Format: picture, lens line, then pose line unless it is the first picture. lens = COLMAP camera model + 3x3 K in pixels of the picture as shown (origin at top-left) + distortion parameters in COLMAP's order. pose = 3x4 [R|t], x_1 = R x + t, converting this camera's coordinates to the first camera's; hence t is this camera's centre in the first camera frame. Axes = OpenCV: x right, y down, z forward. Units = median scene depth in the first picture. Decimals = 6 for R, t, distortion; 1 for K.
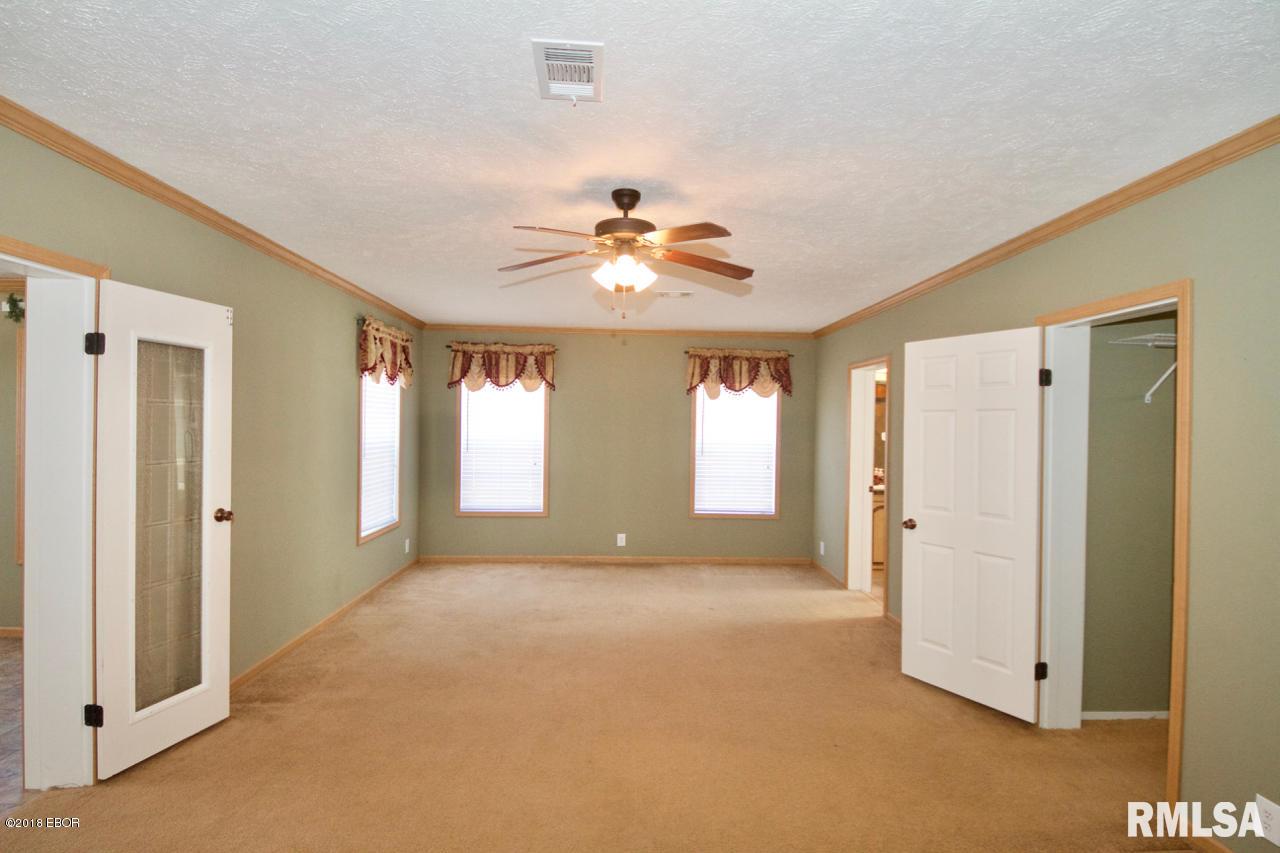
lens RADIAL K [[619.0, 0, 640.0], [0, 619.0, 426.5], [0, 0, 1]] dist [0.089324, -0.074931]
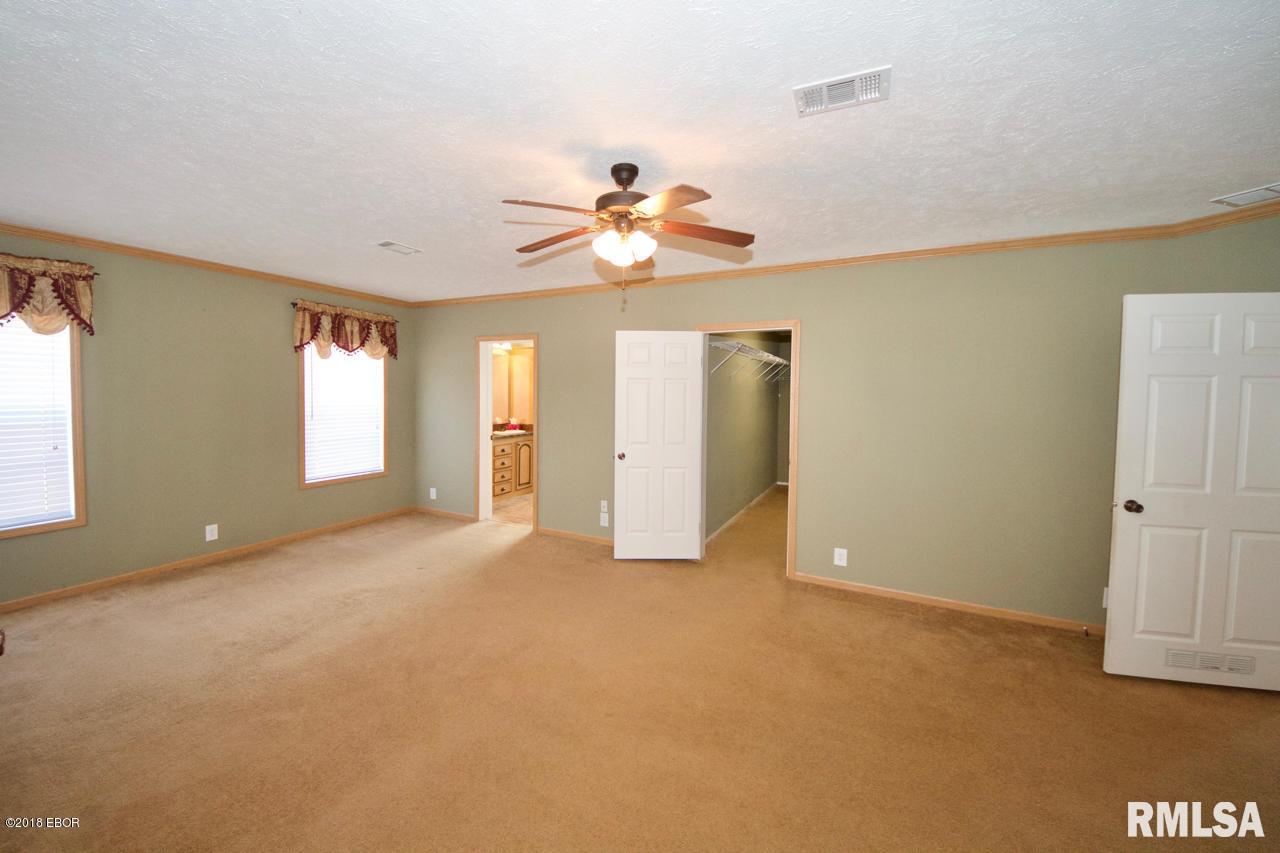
lens RADIAL K [[492.3, 0, 638.0], [0, 492.3, 408.7], [0, 0, 1]] dist [-0.015919, -0.000218]
pose [[0.488026, -0.040385, 0.871894, -0.297952], [-0.005335, 0.998772, 0.049247, -0.007642], [-0.872813, -0.028685, 0.487211, 0.229063]]
